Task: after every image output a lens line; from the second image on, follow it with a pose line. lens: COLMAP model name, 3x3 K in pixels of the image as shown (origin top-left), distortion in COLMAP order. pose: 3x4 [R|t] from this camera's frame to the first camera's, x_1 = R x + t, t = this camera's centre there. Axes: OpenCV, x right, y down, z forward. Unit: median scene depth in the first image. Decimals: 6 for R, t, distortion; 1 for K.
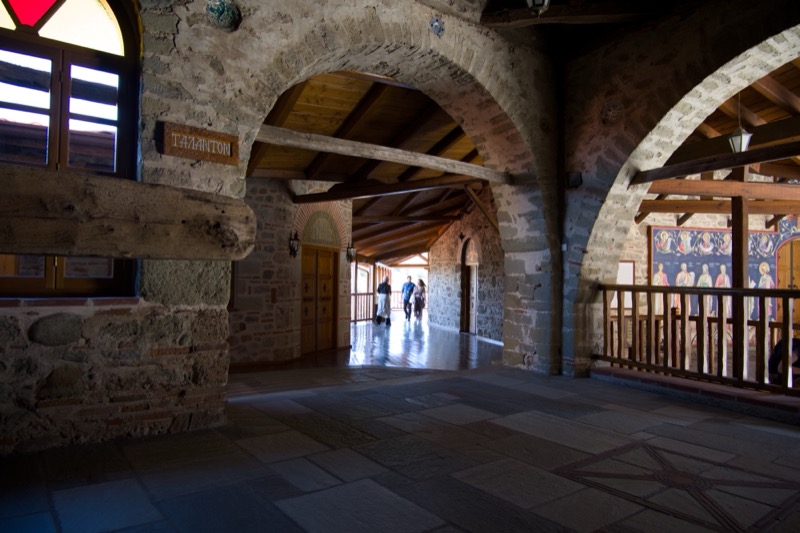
lens RADIAL K [[500.5, 0, 384.7], [0, 500.5, 270.0], [0, 0, 1]] dist [-0.028448, -0.002964]
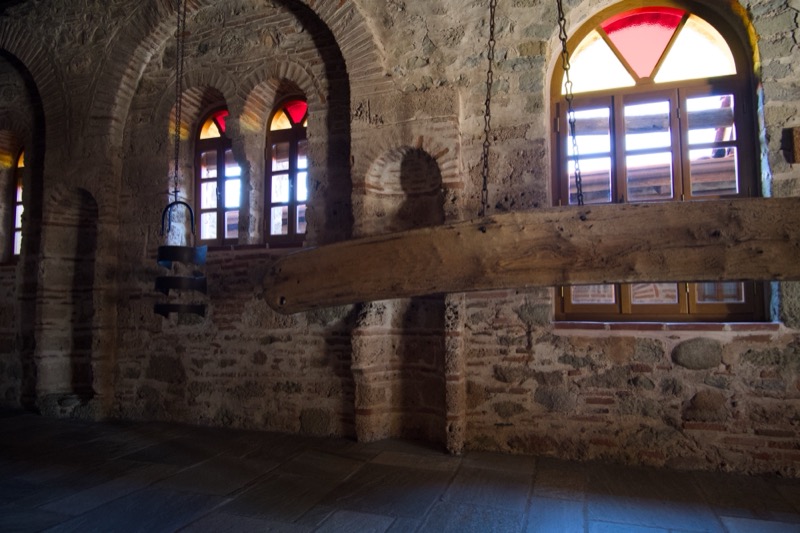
lens RADIAL K [[500.5, 0, 384.7], [0, 500.5, 270.0], [0, 0, 1]] dist [-0.028448, -0.002964]
pose [[0.570720, -0.074812, -0.817729, -0.174995], [0.031071, 0.997095, -0.069536, -0.002237], [0.820556, 0.014278, 0.571387, -0.122895]]
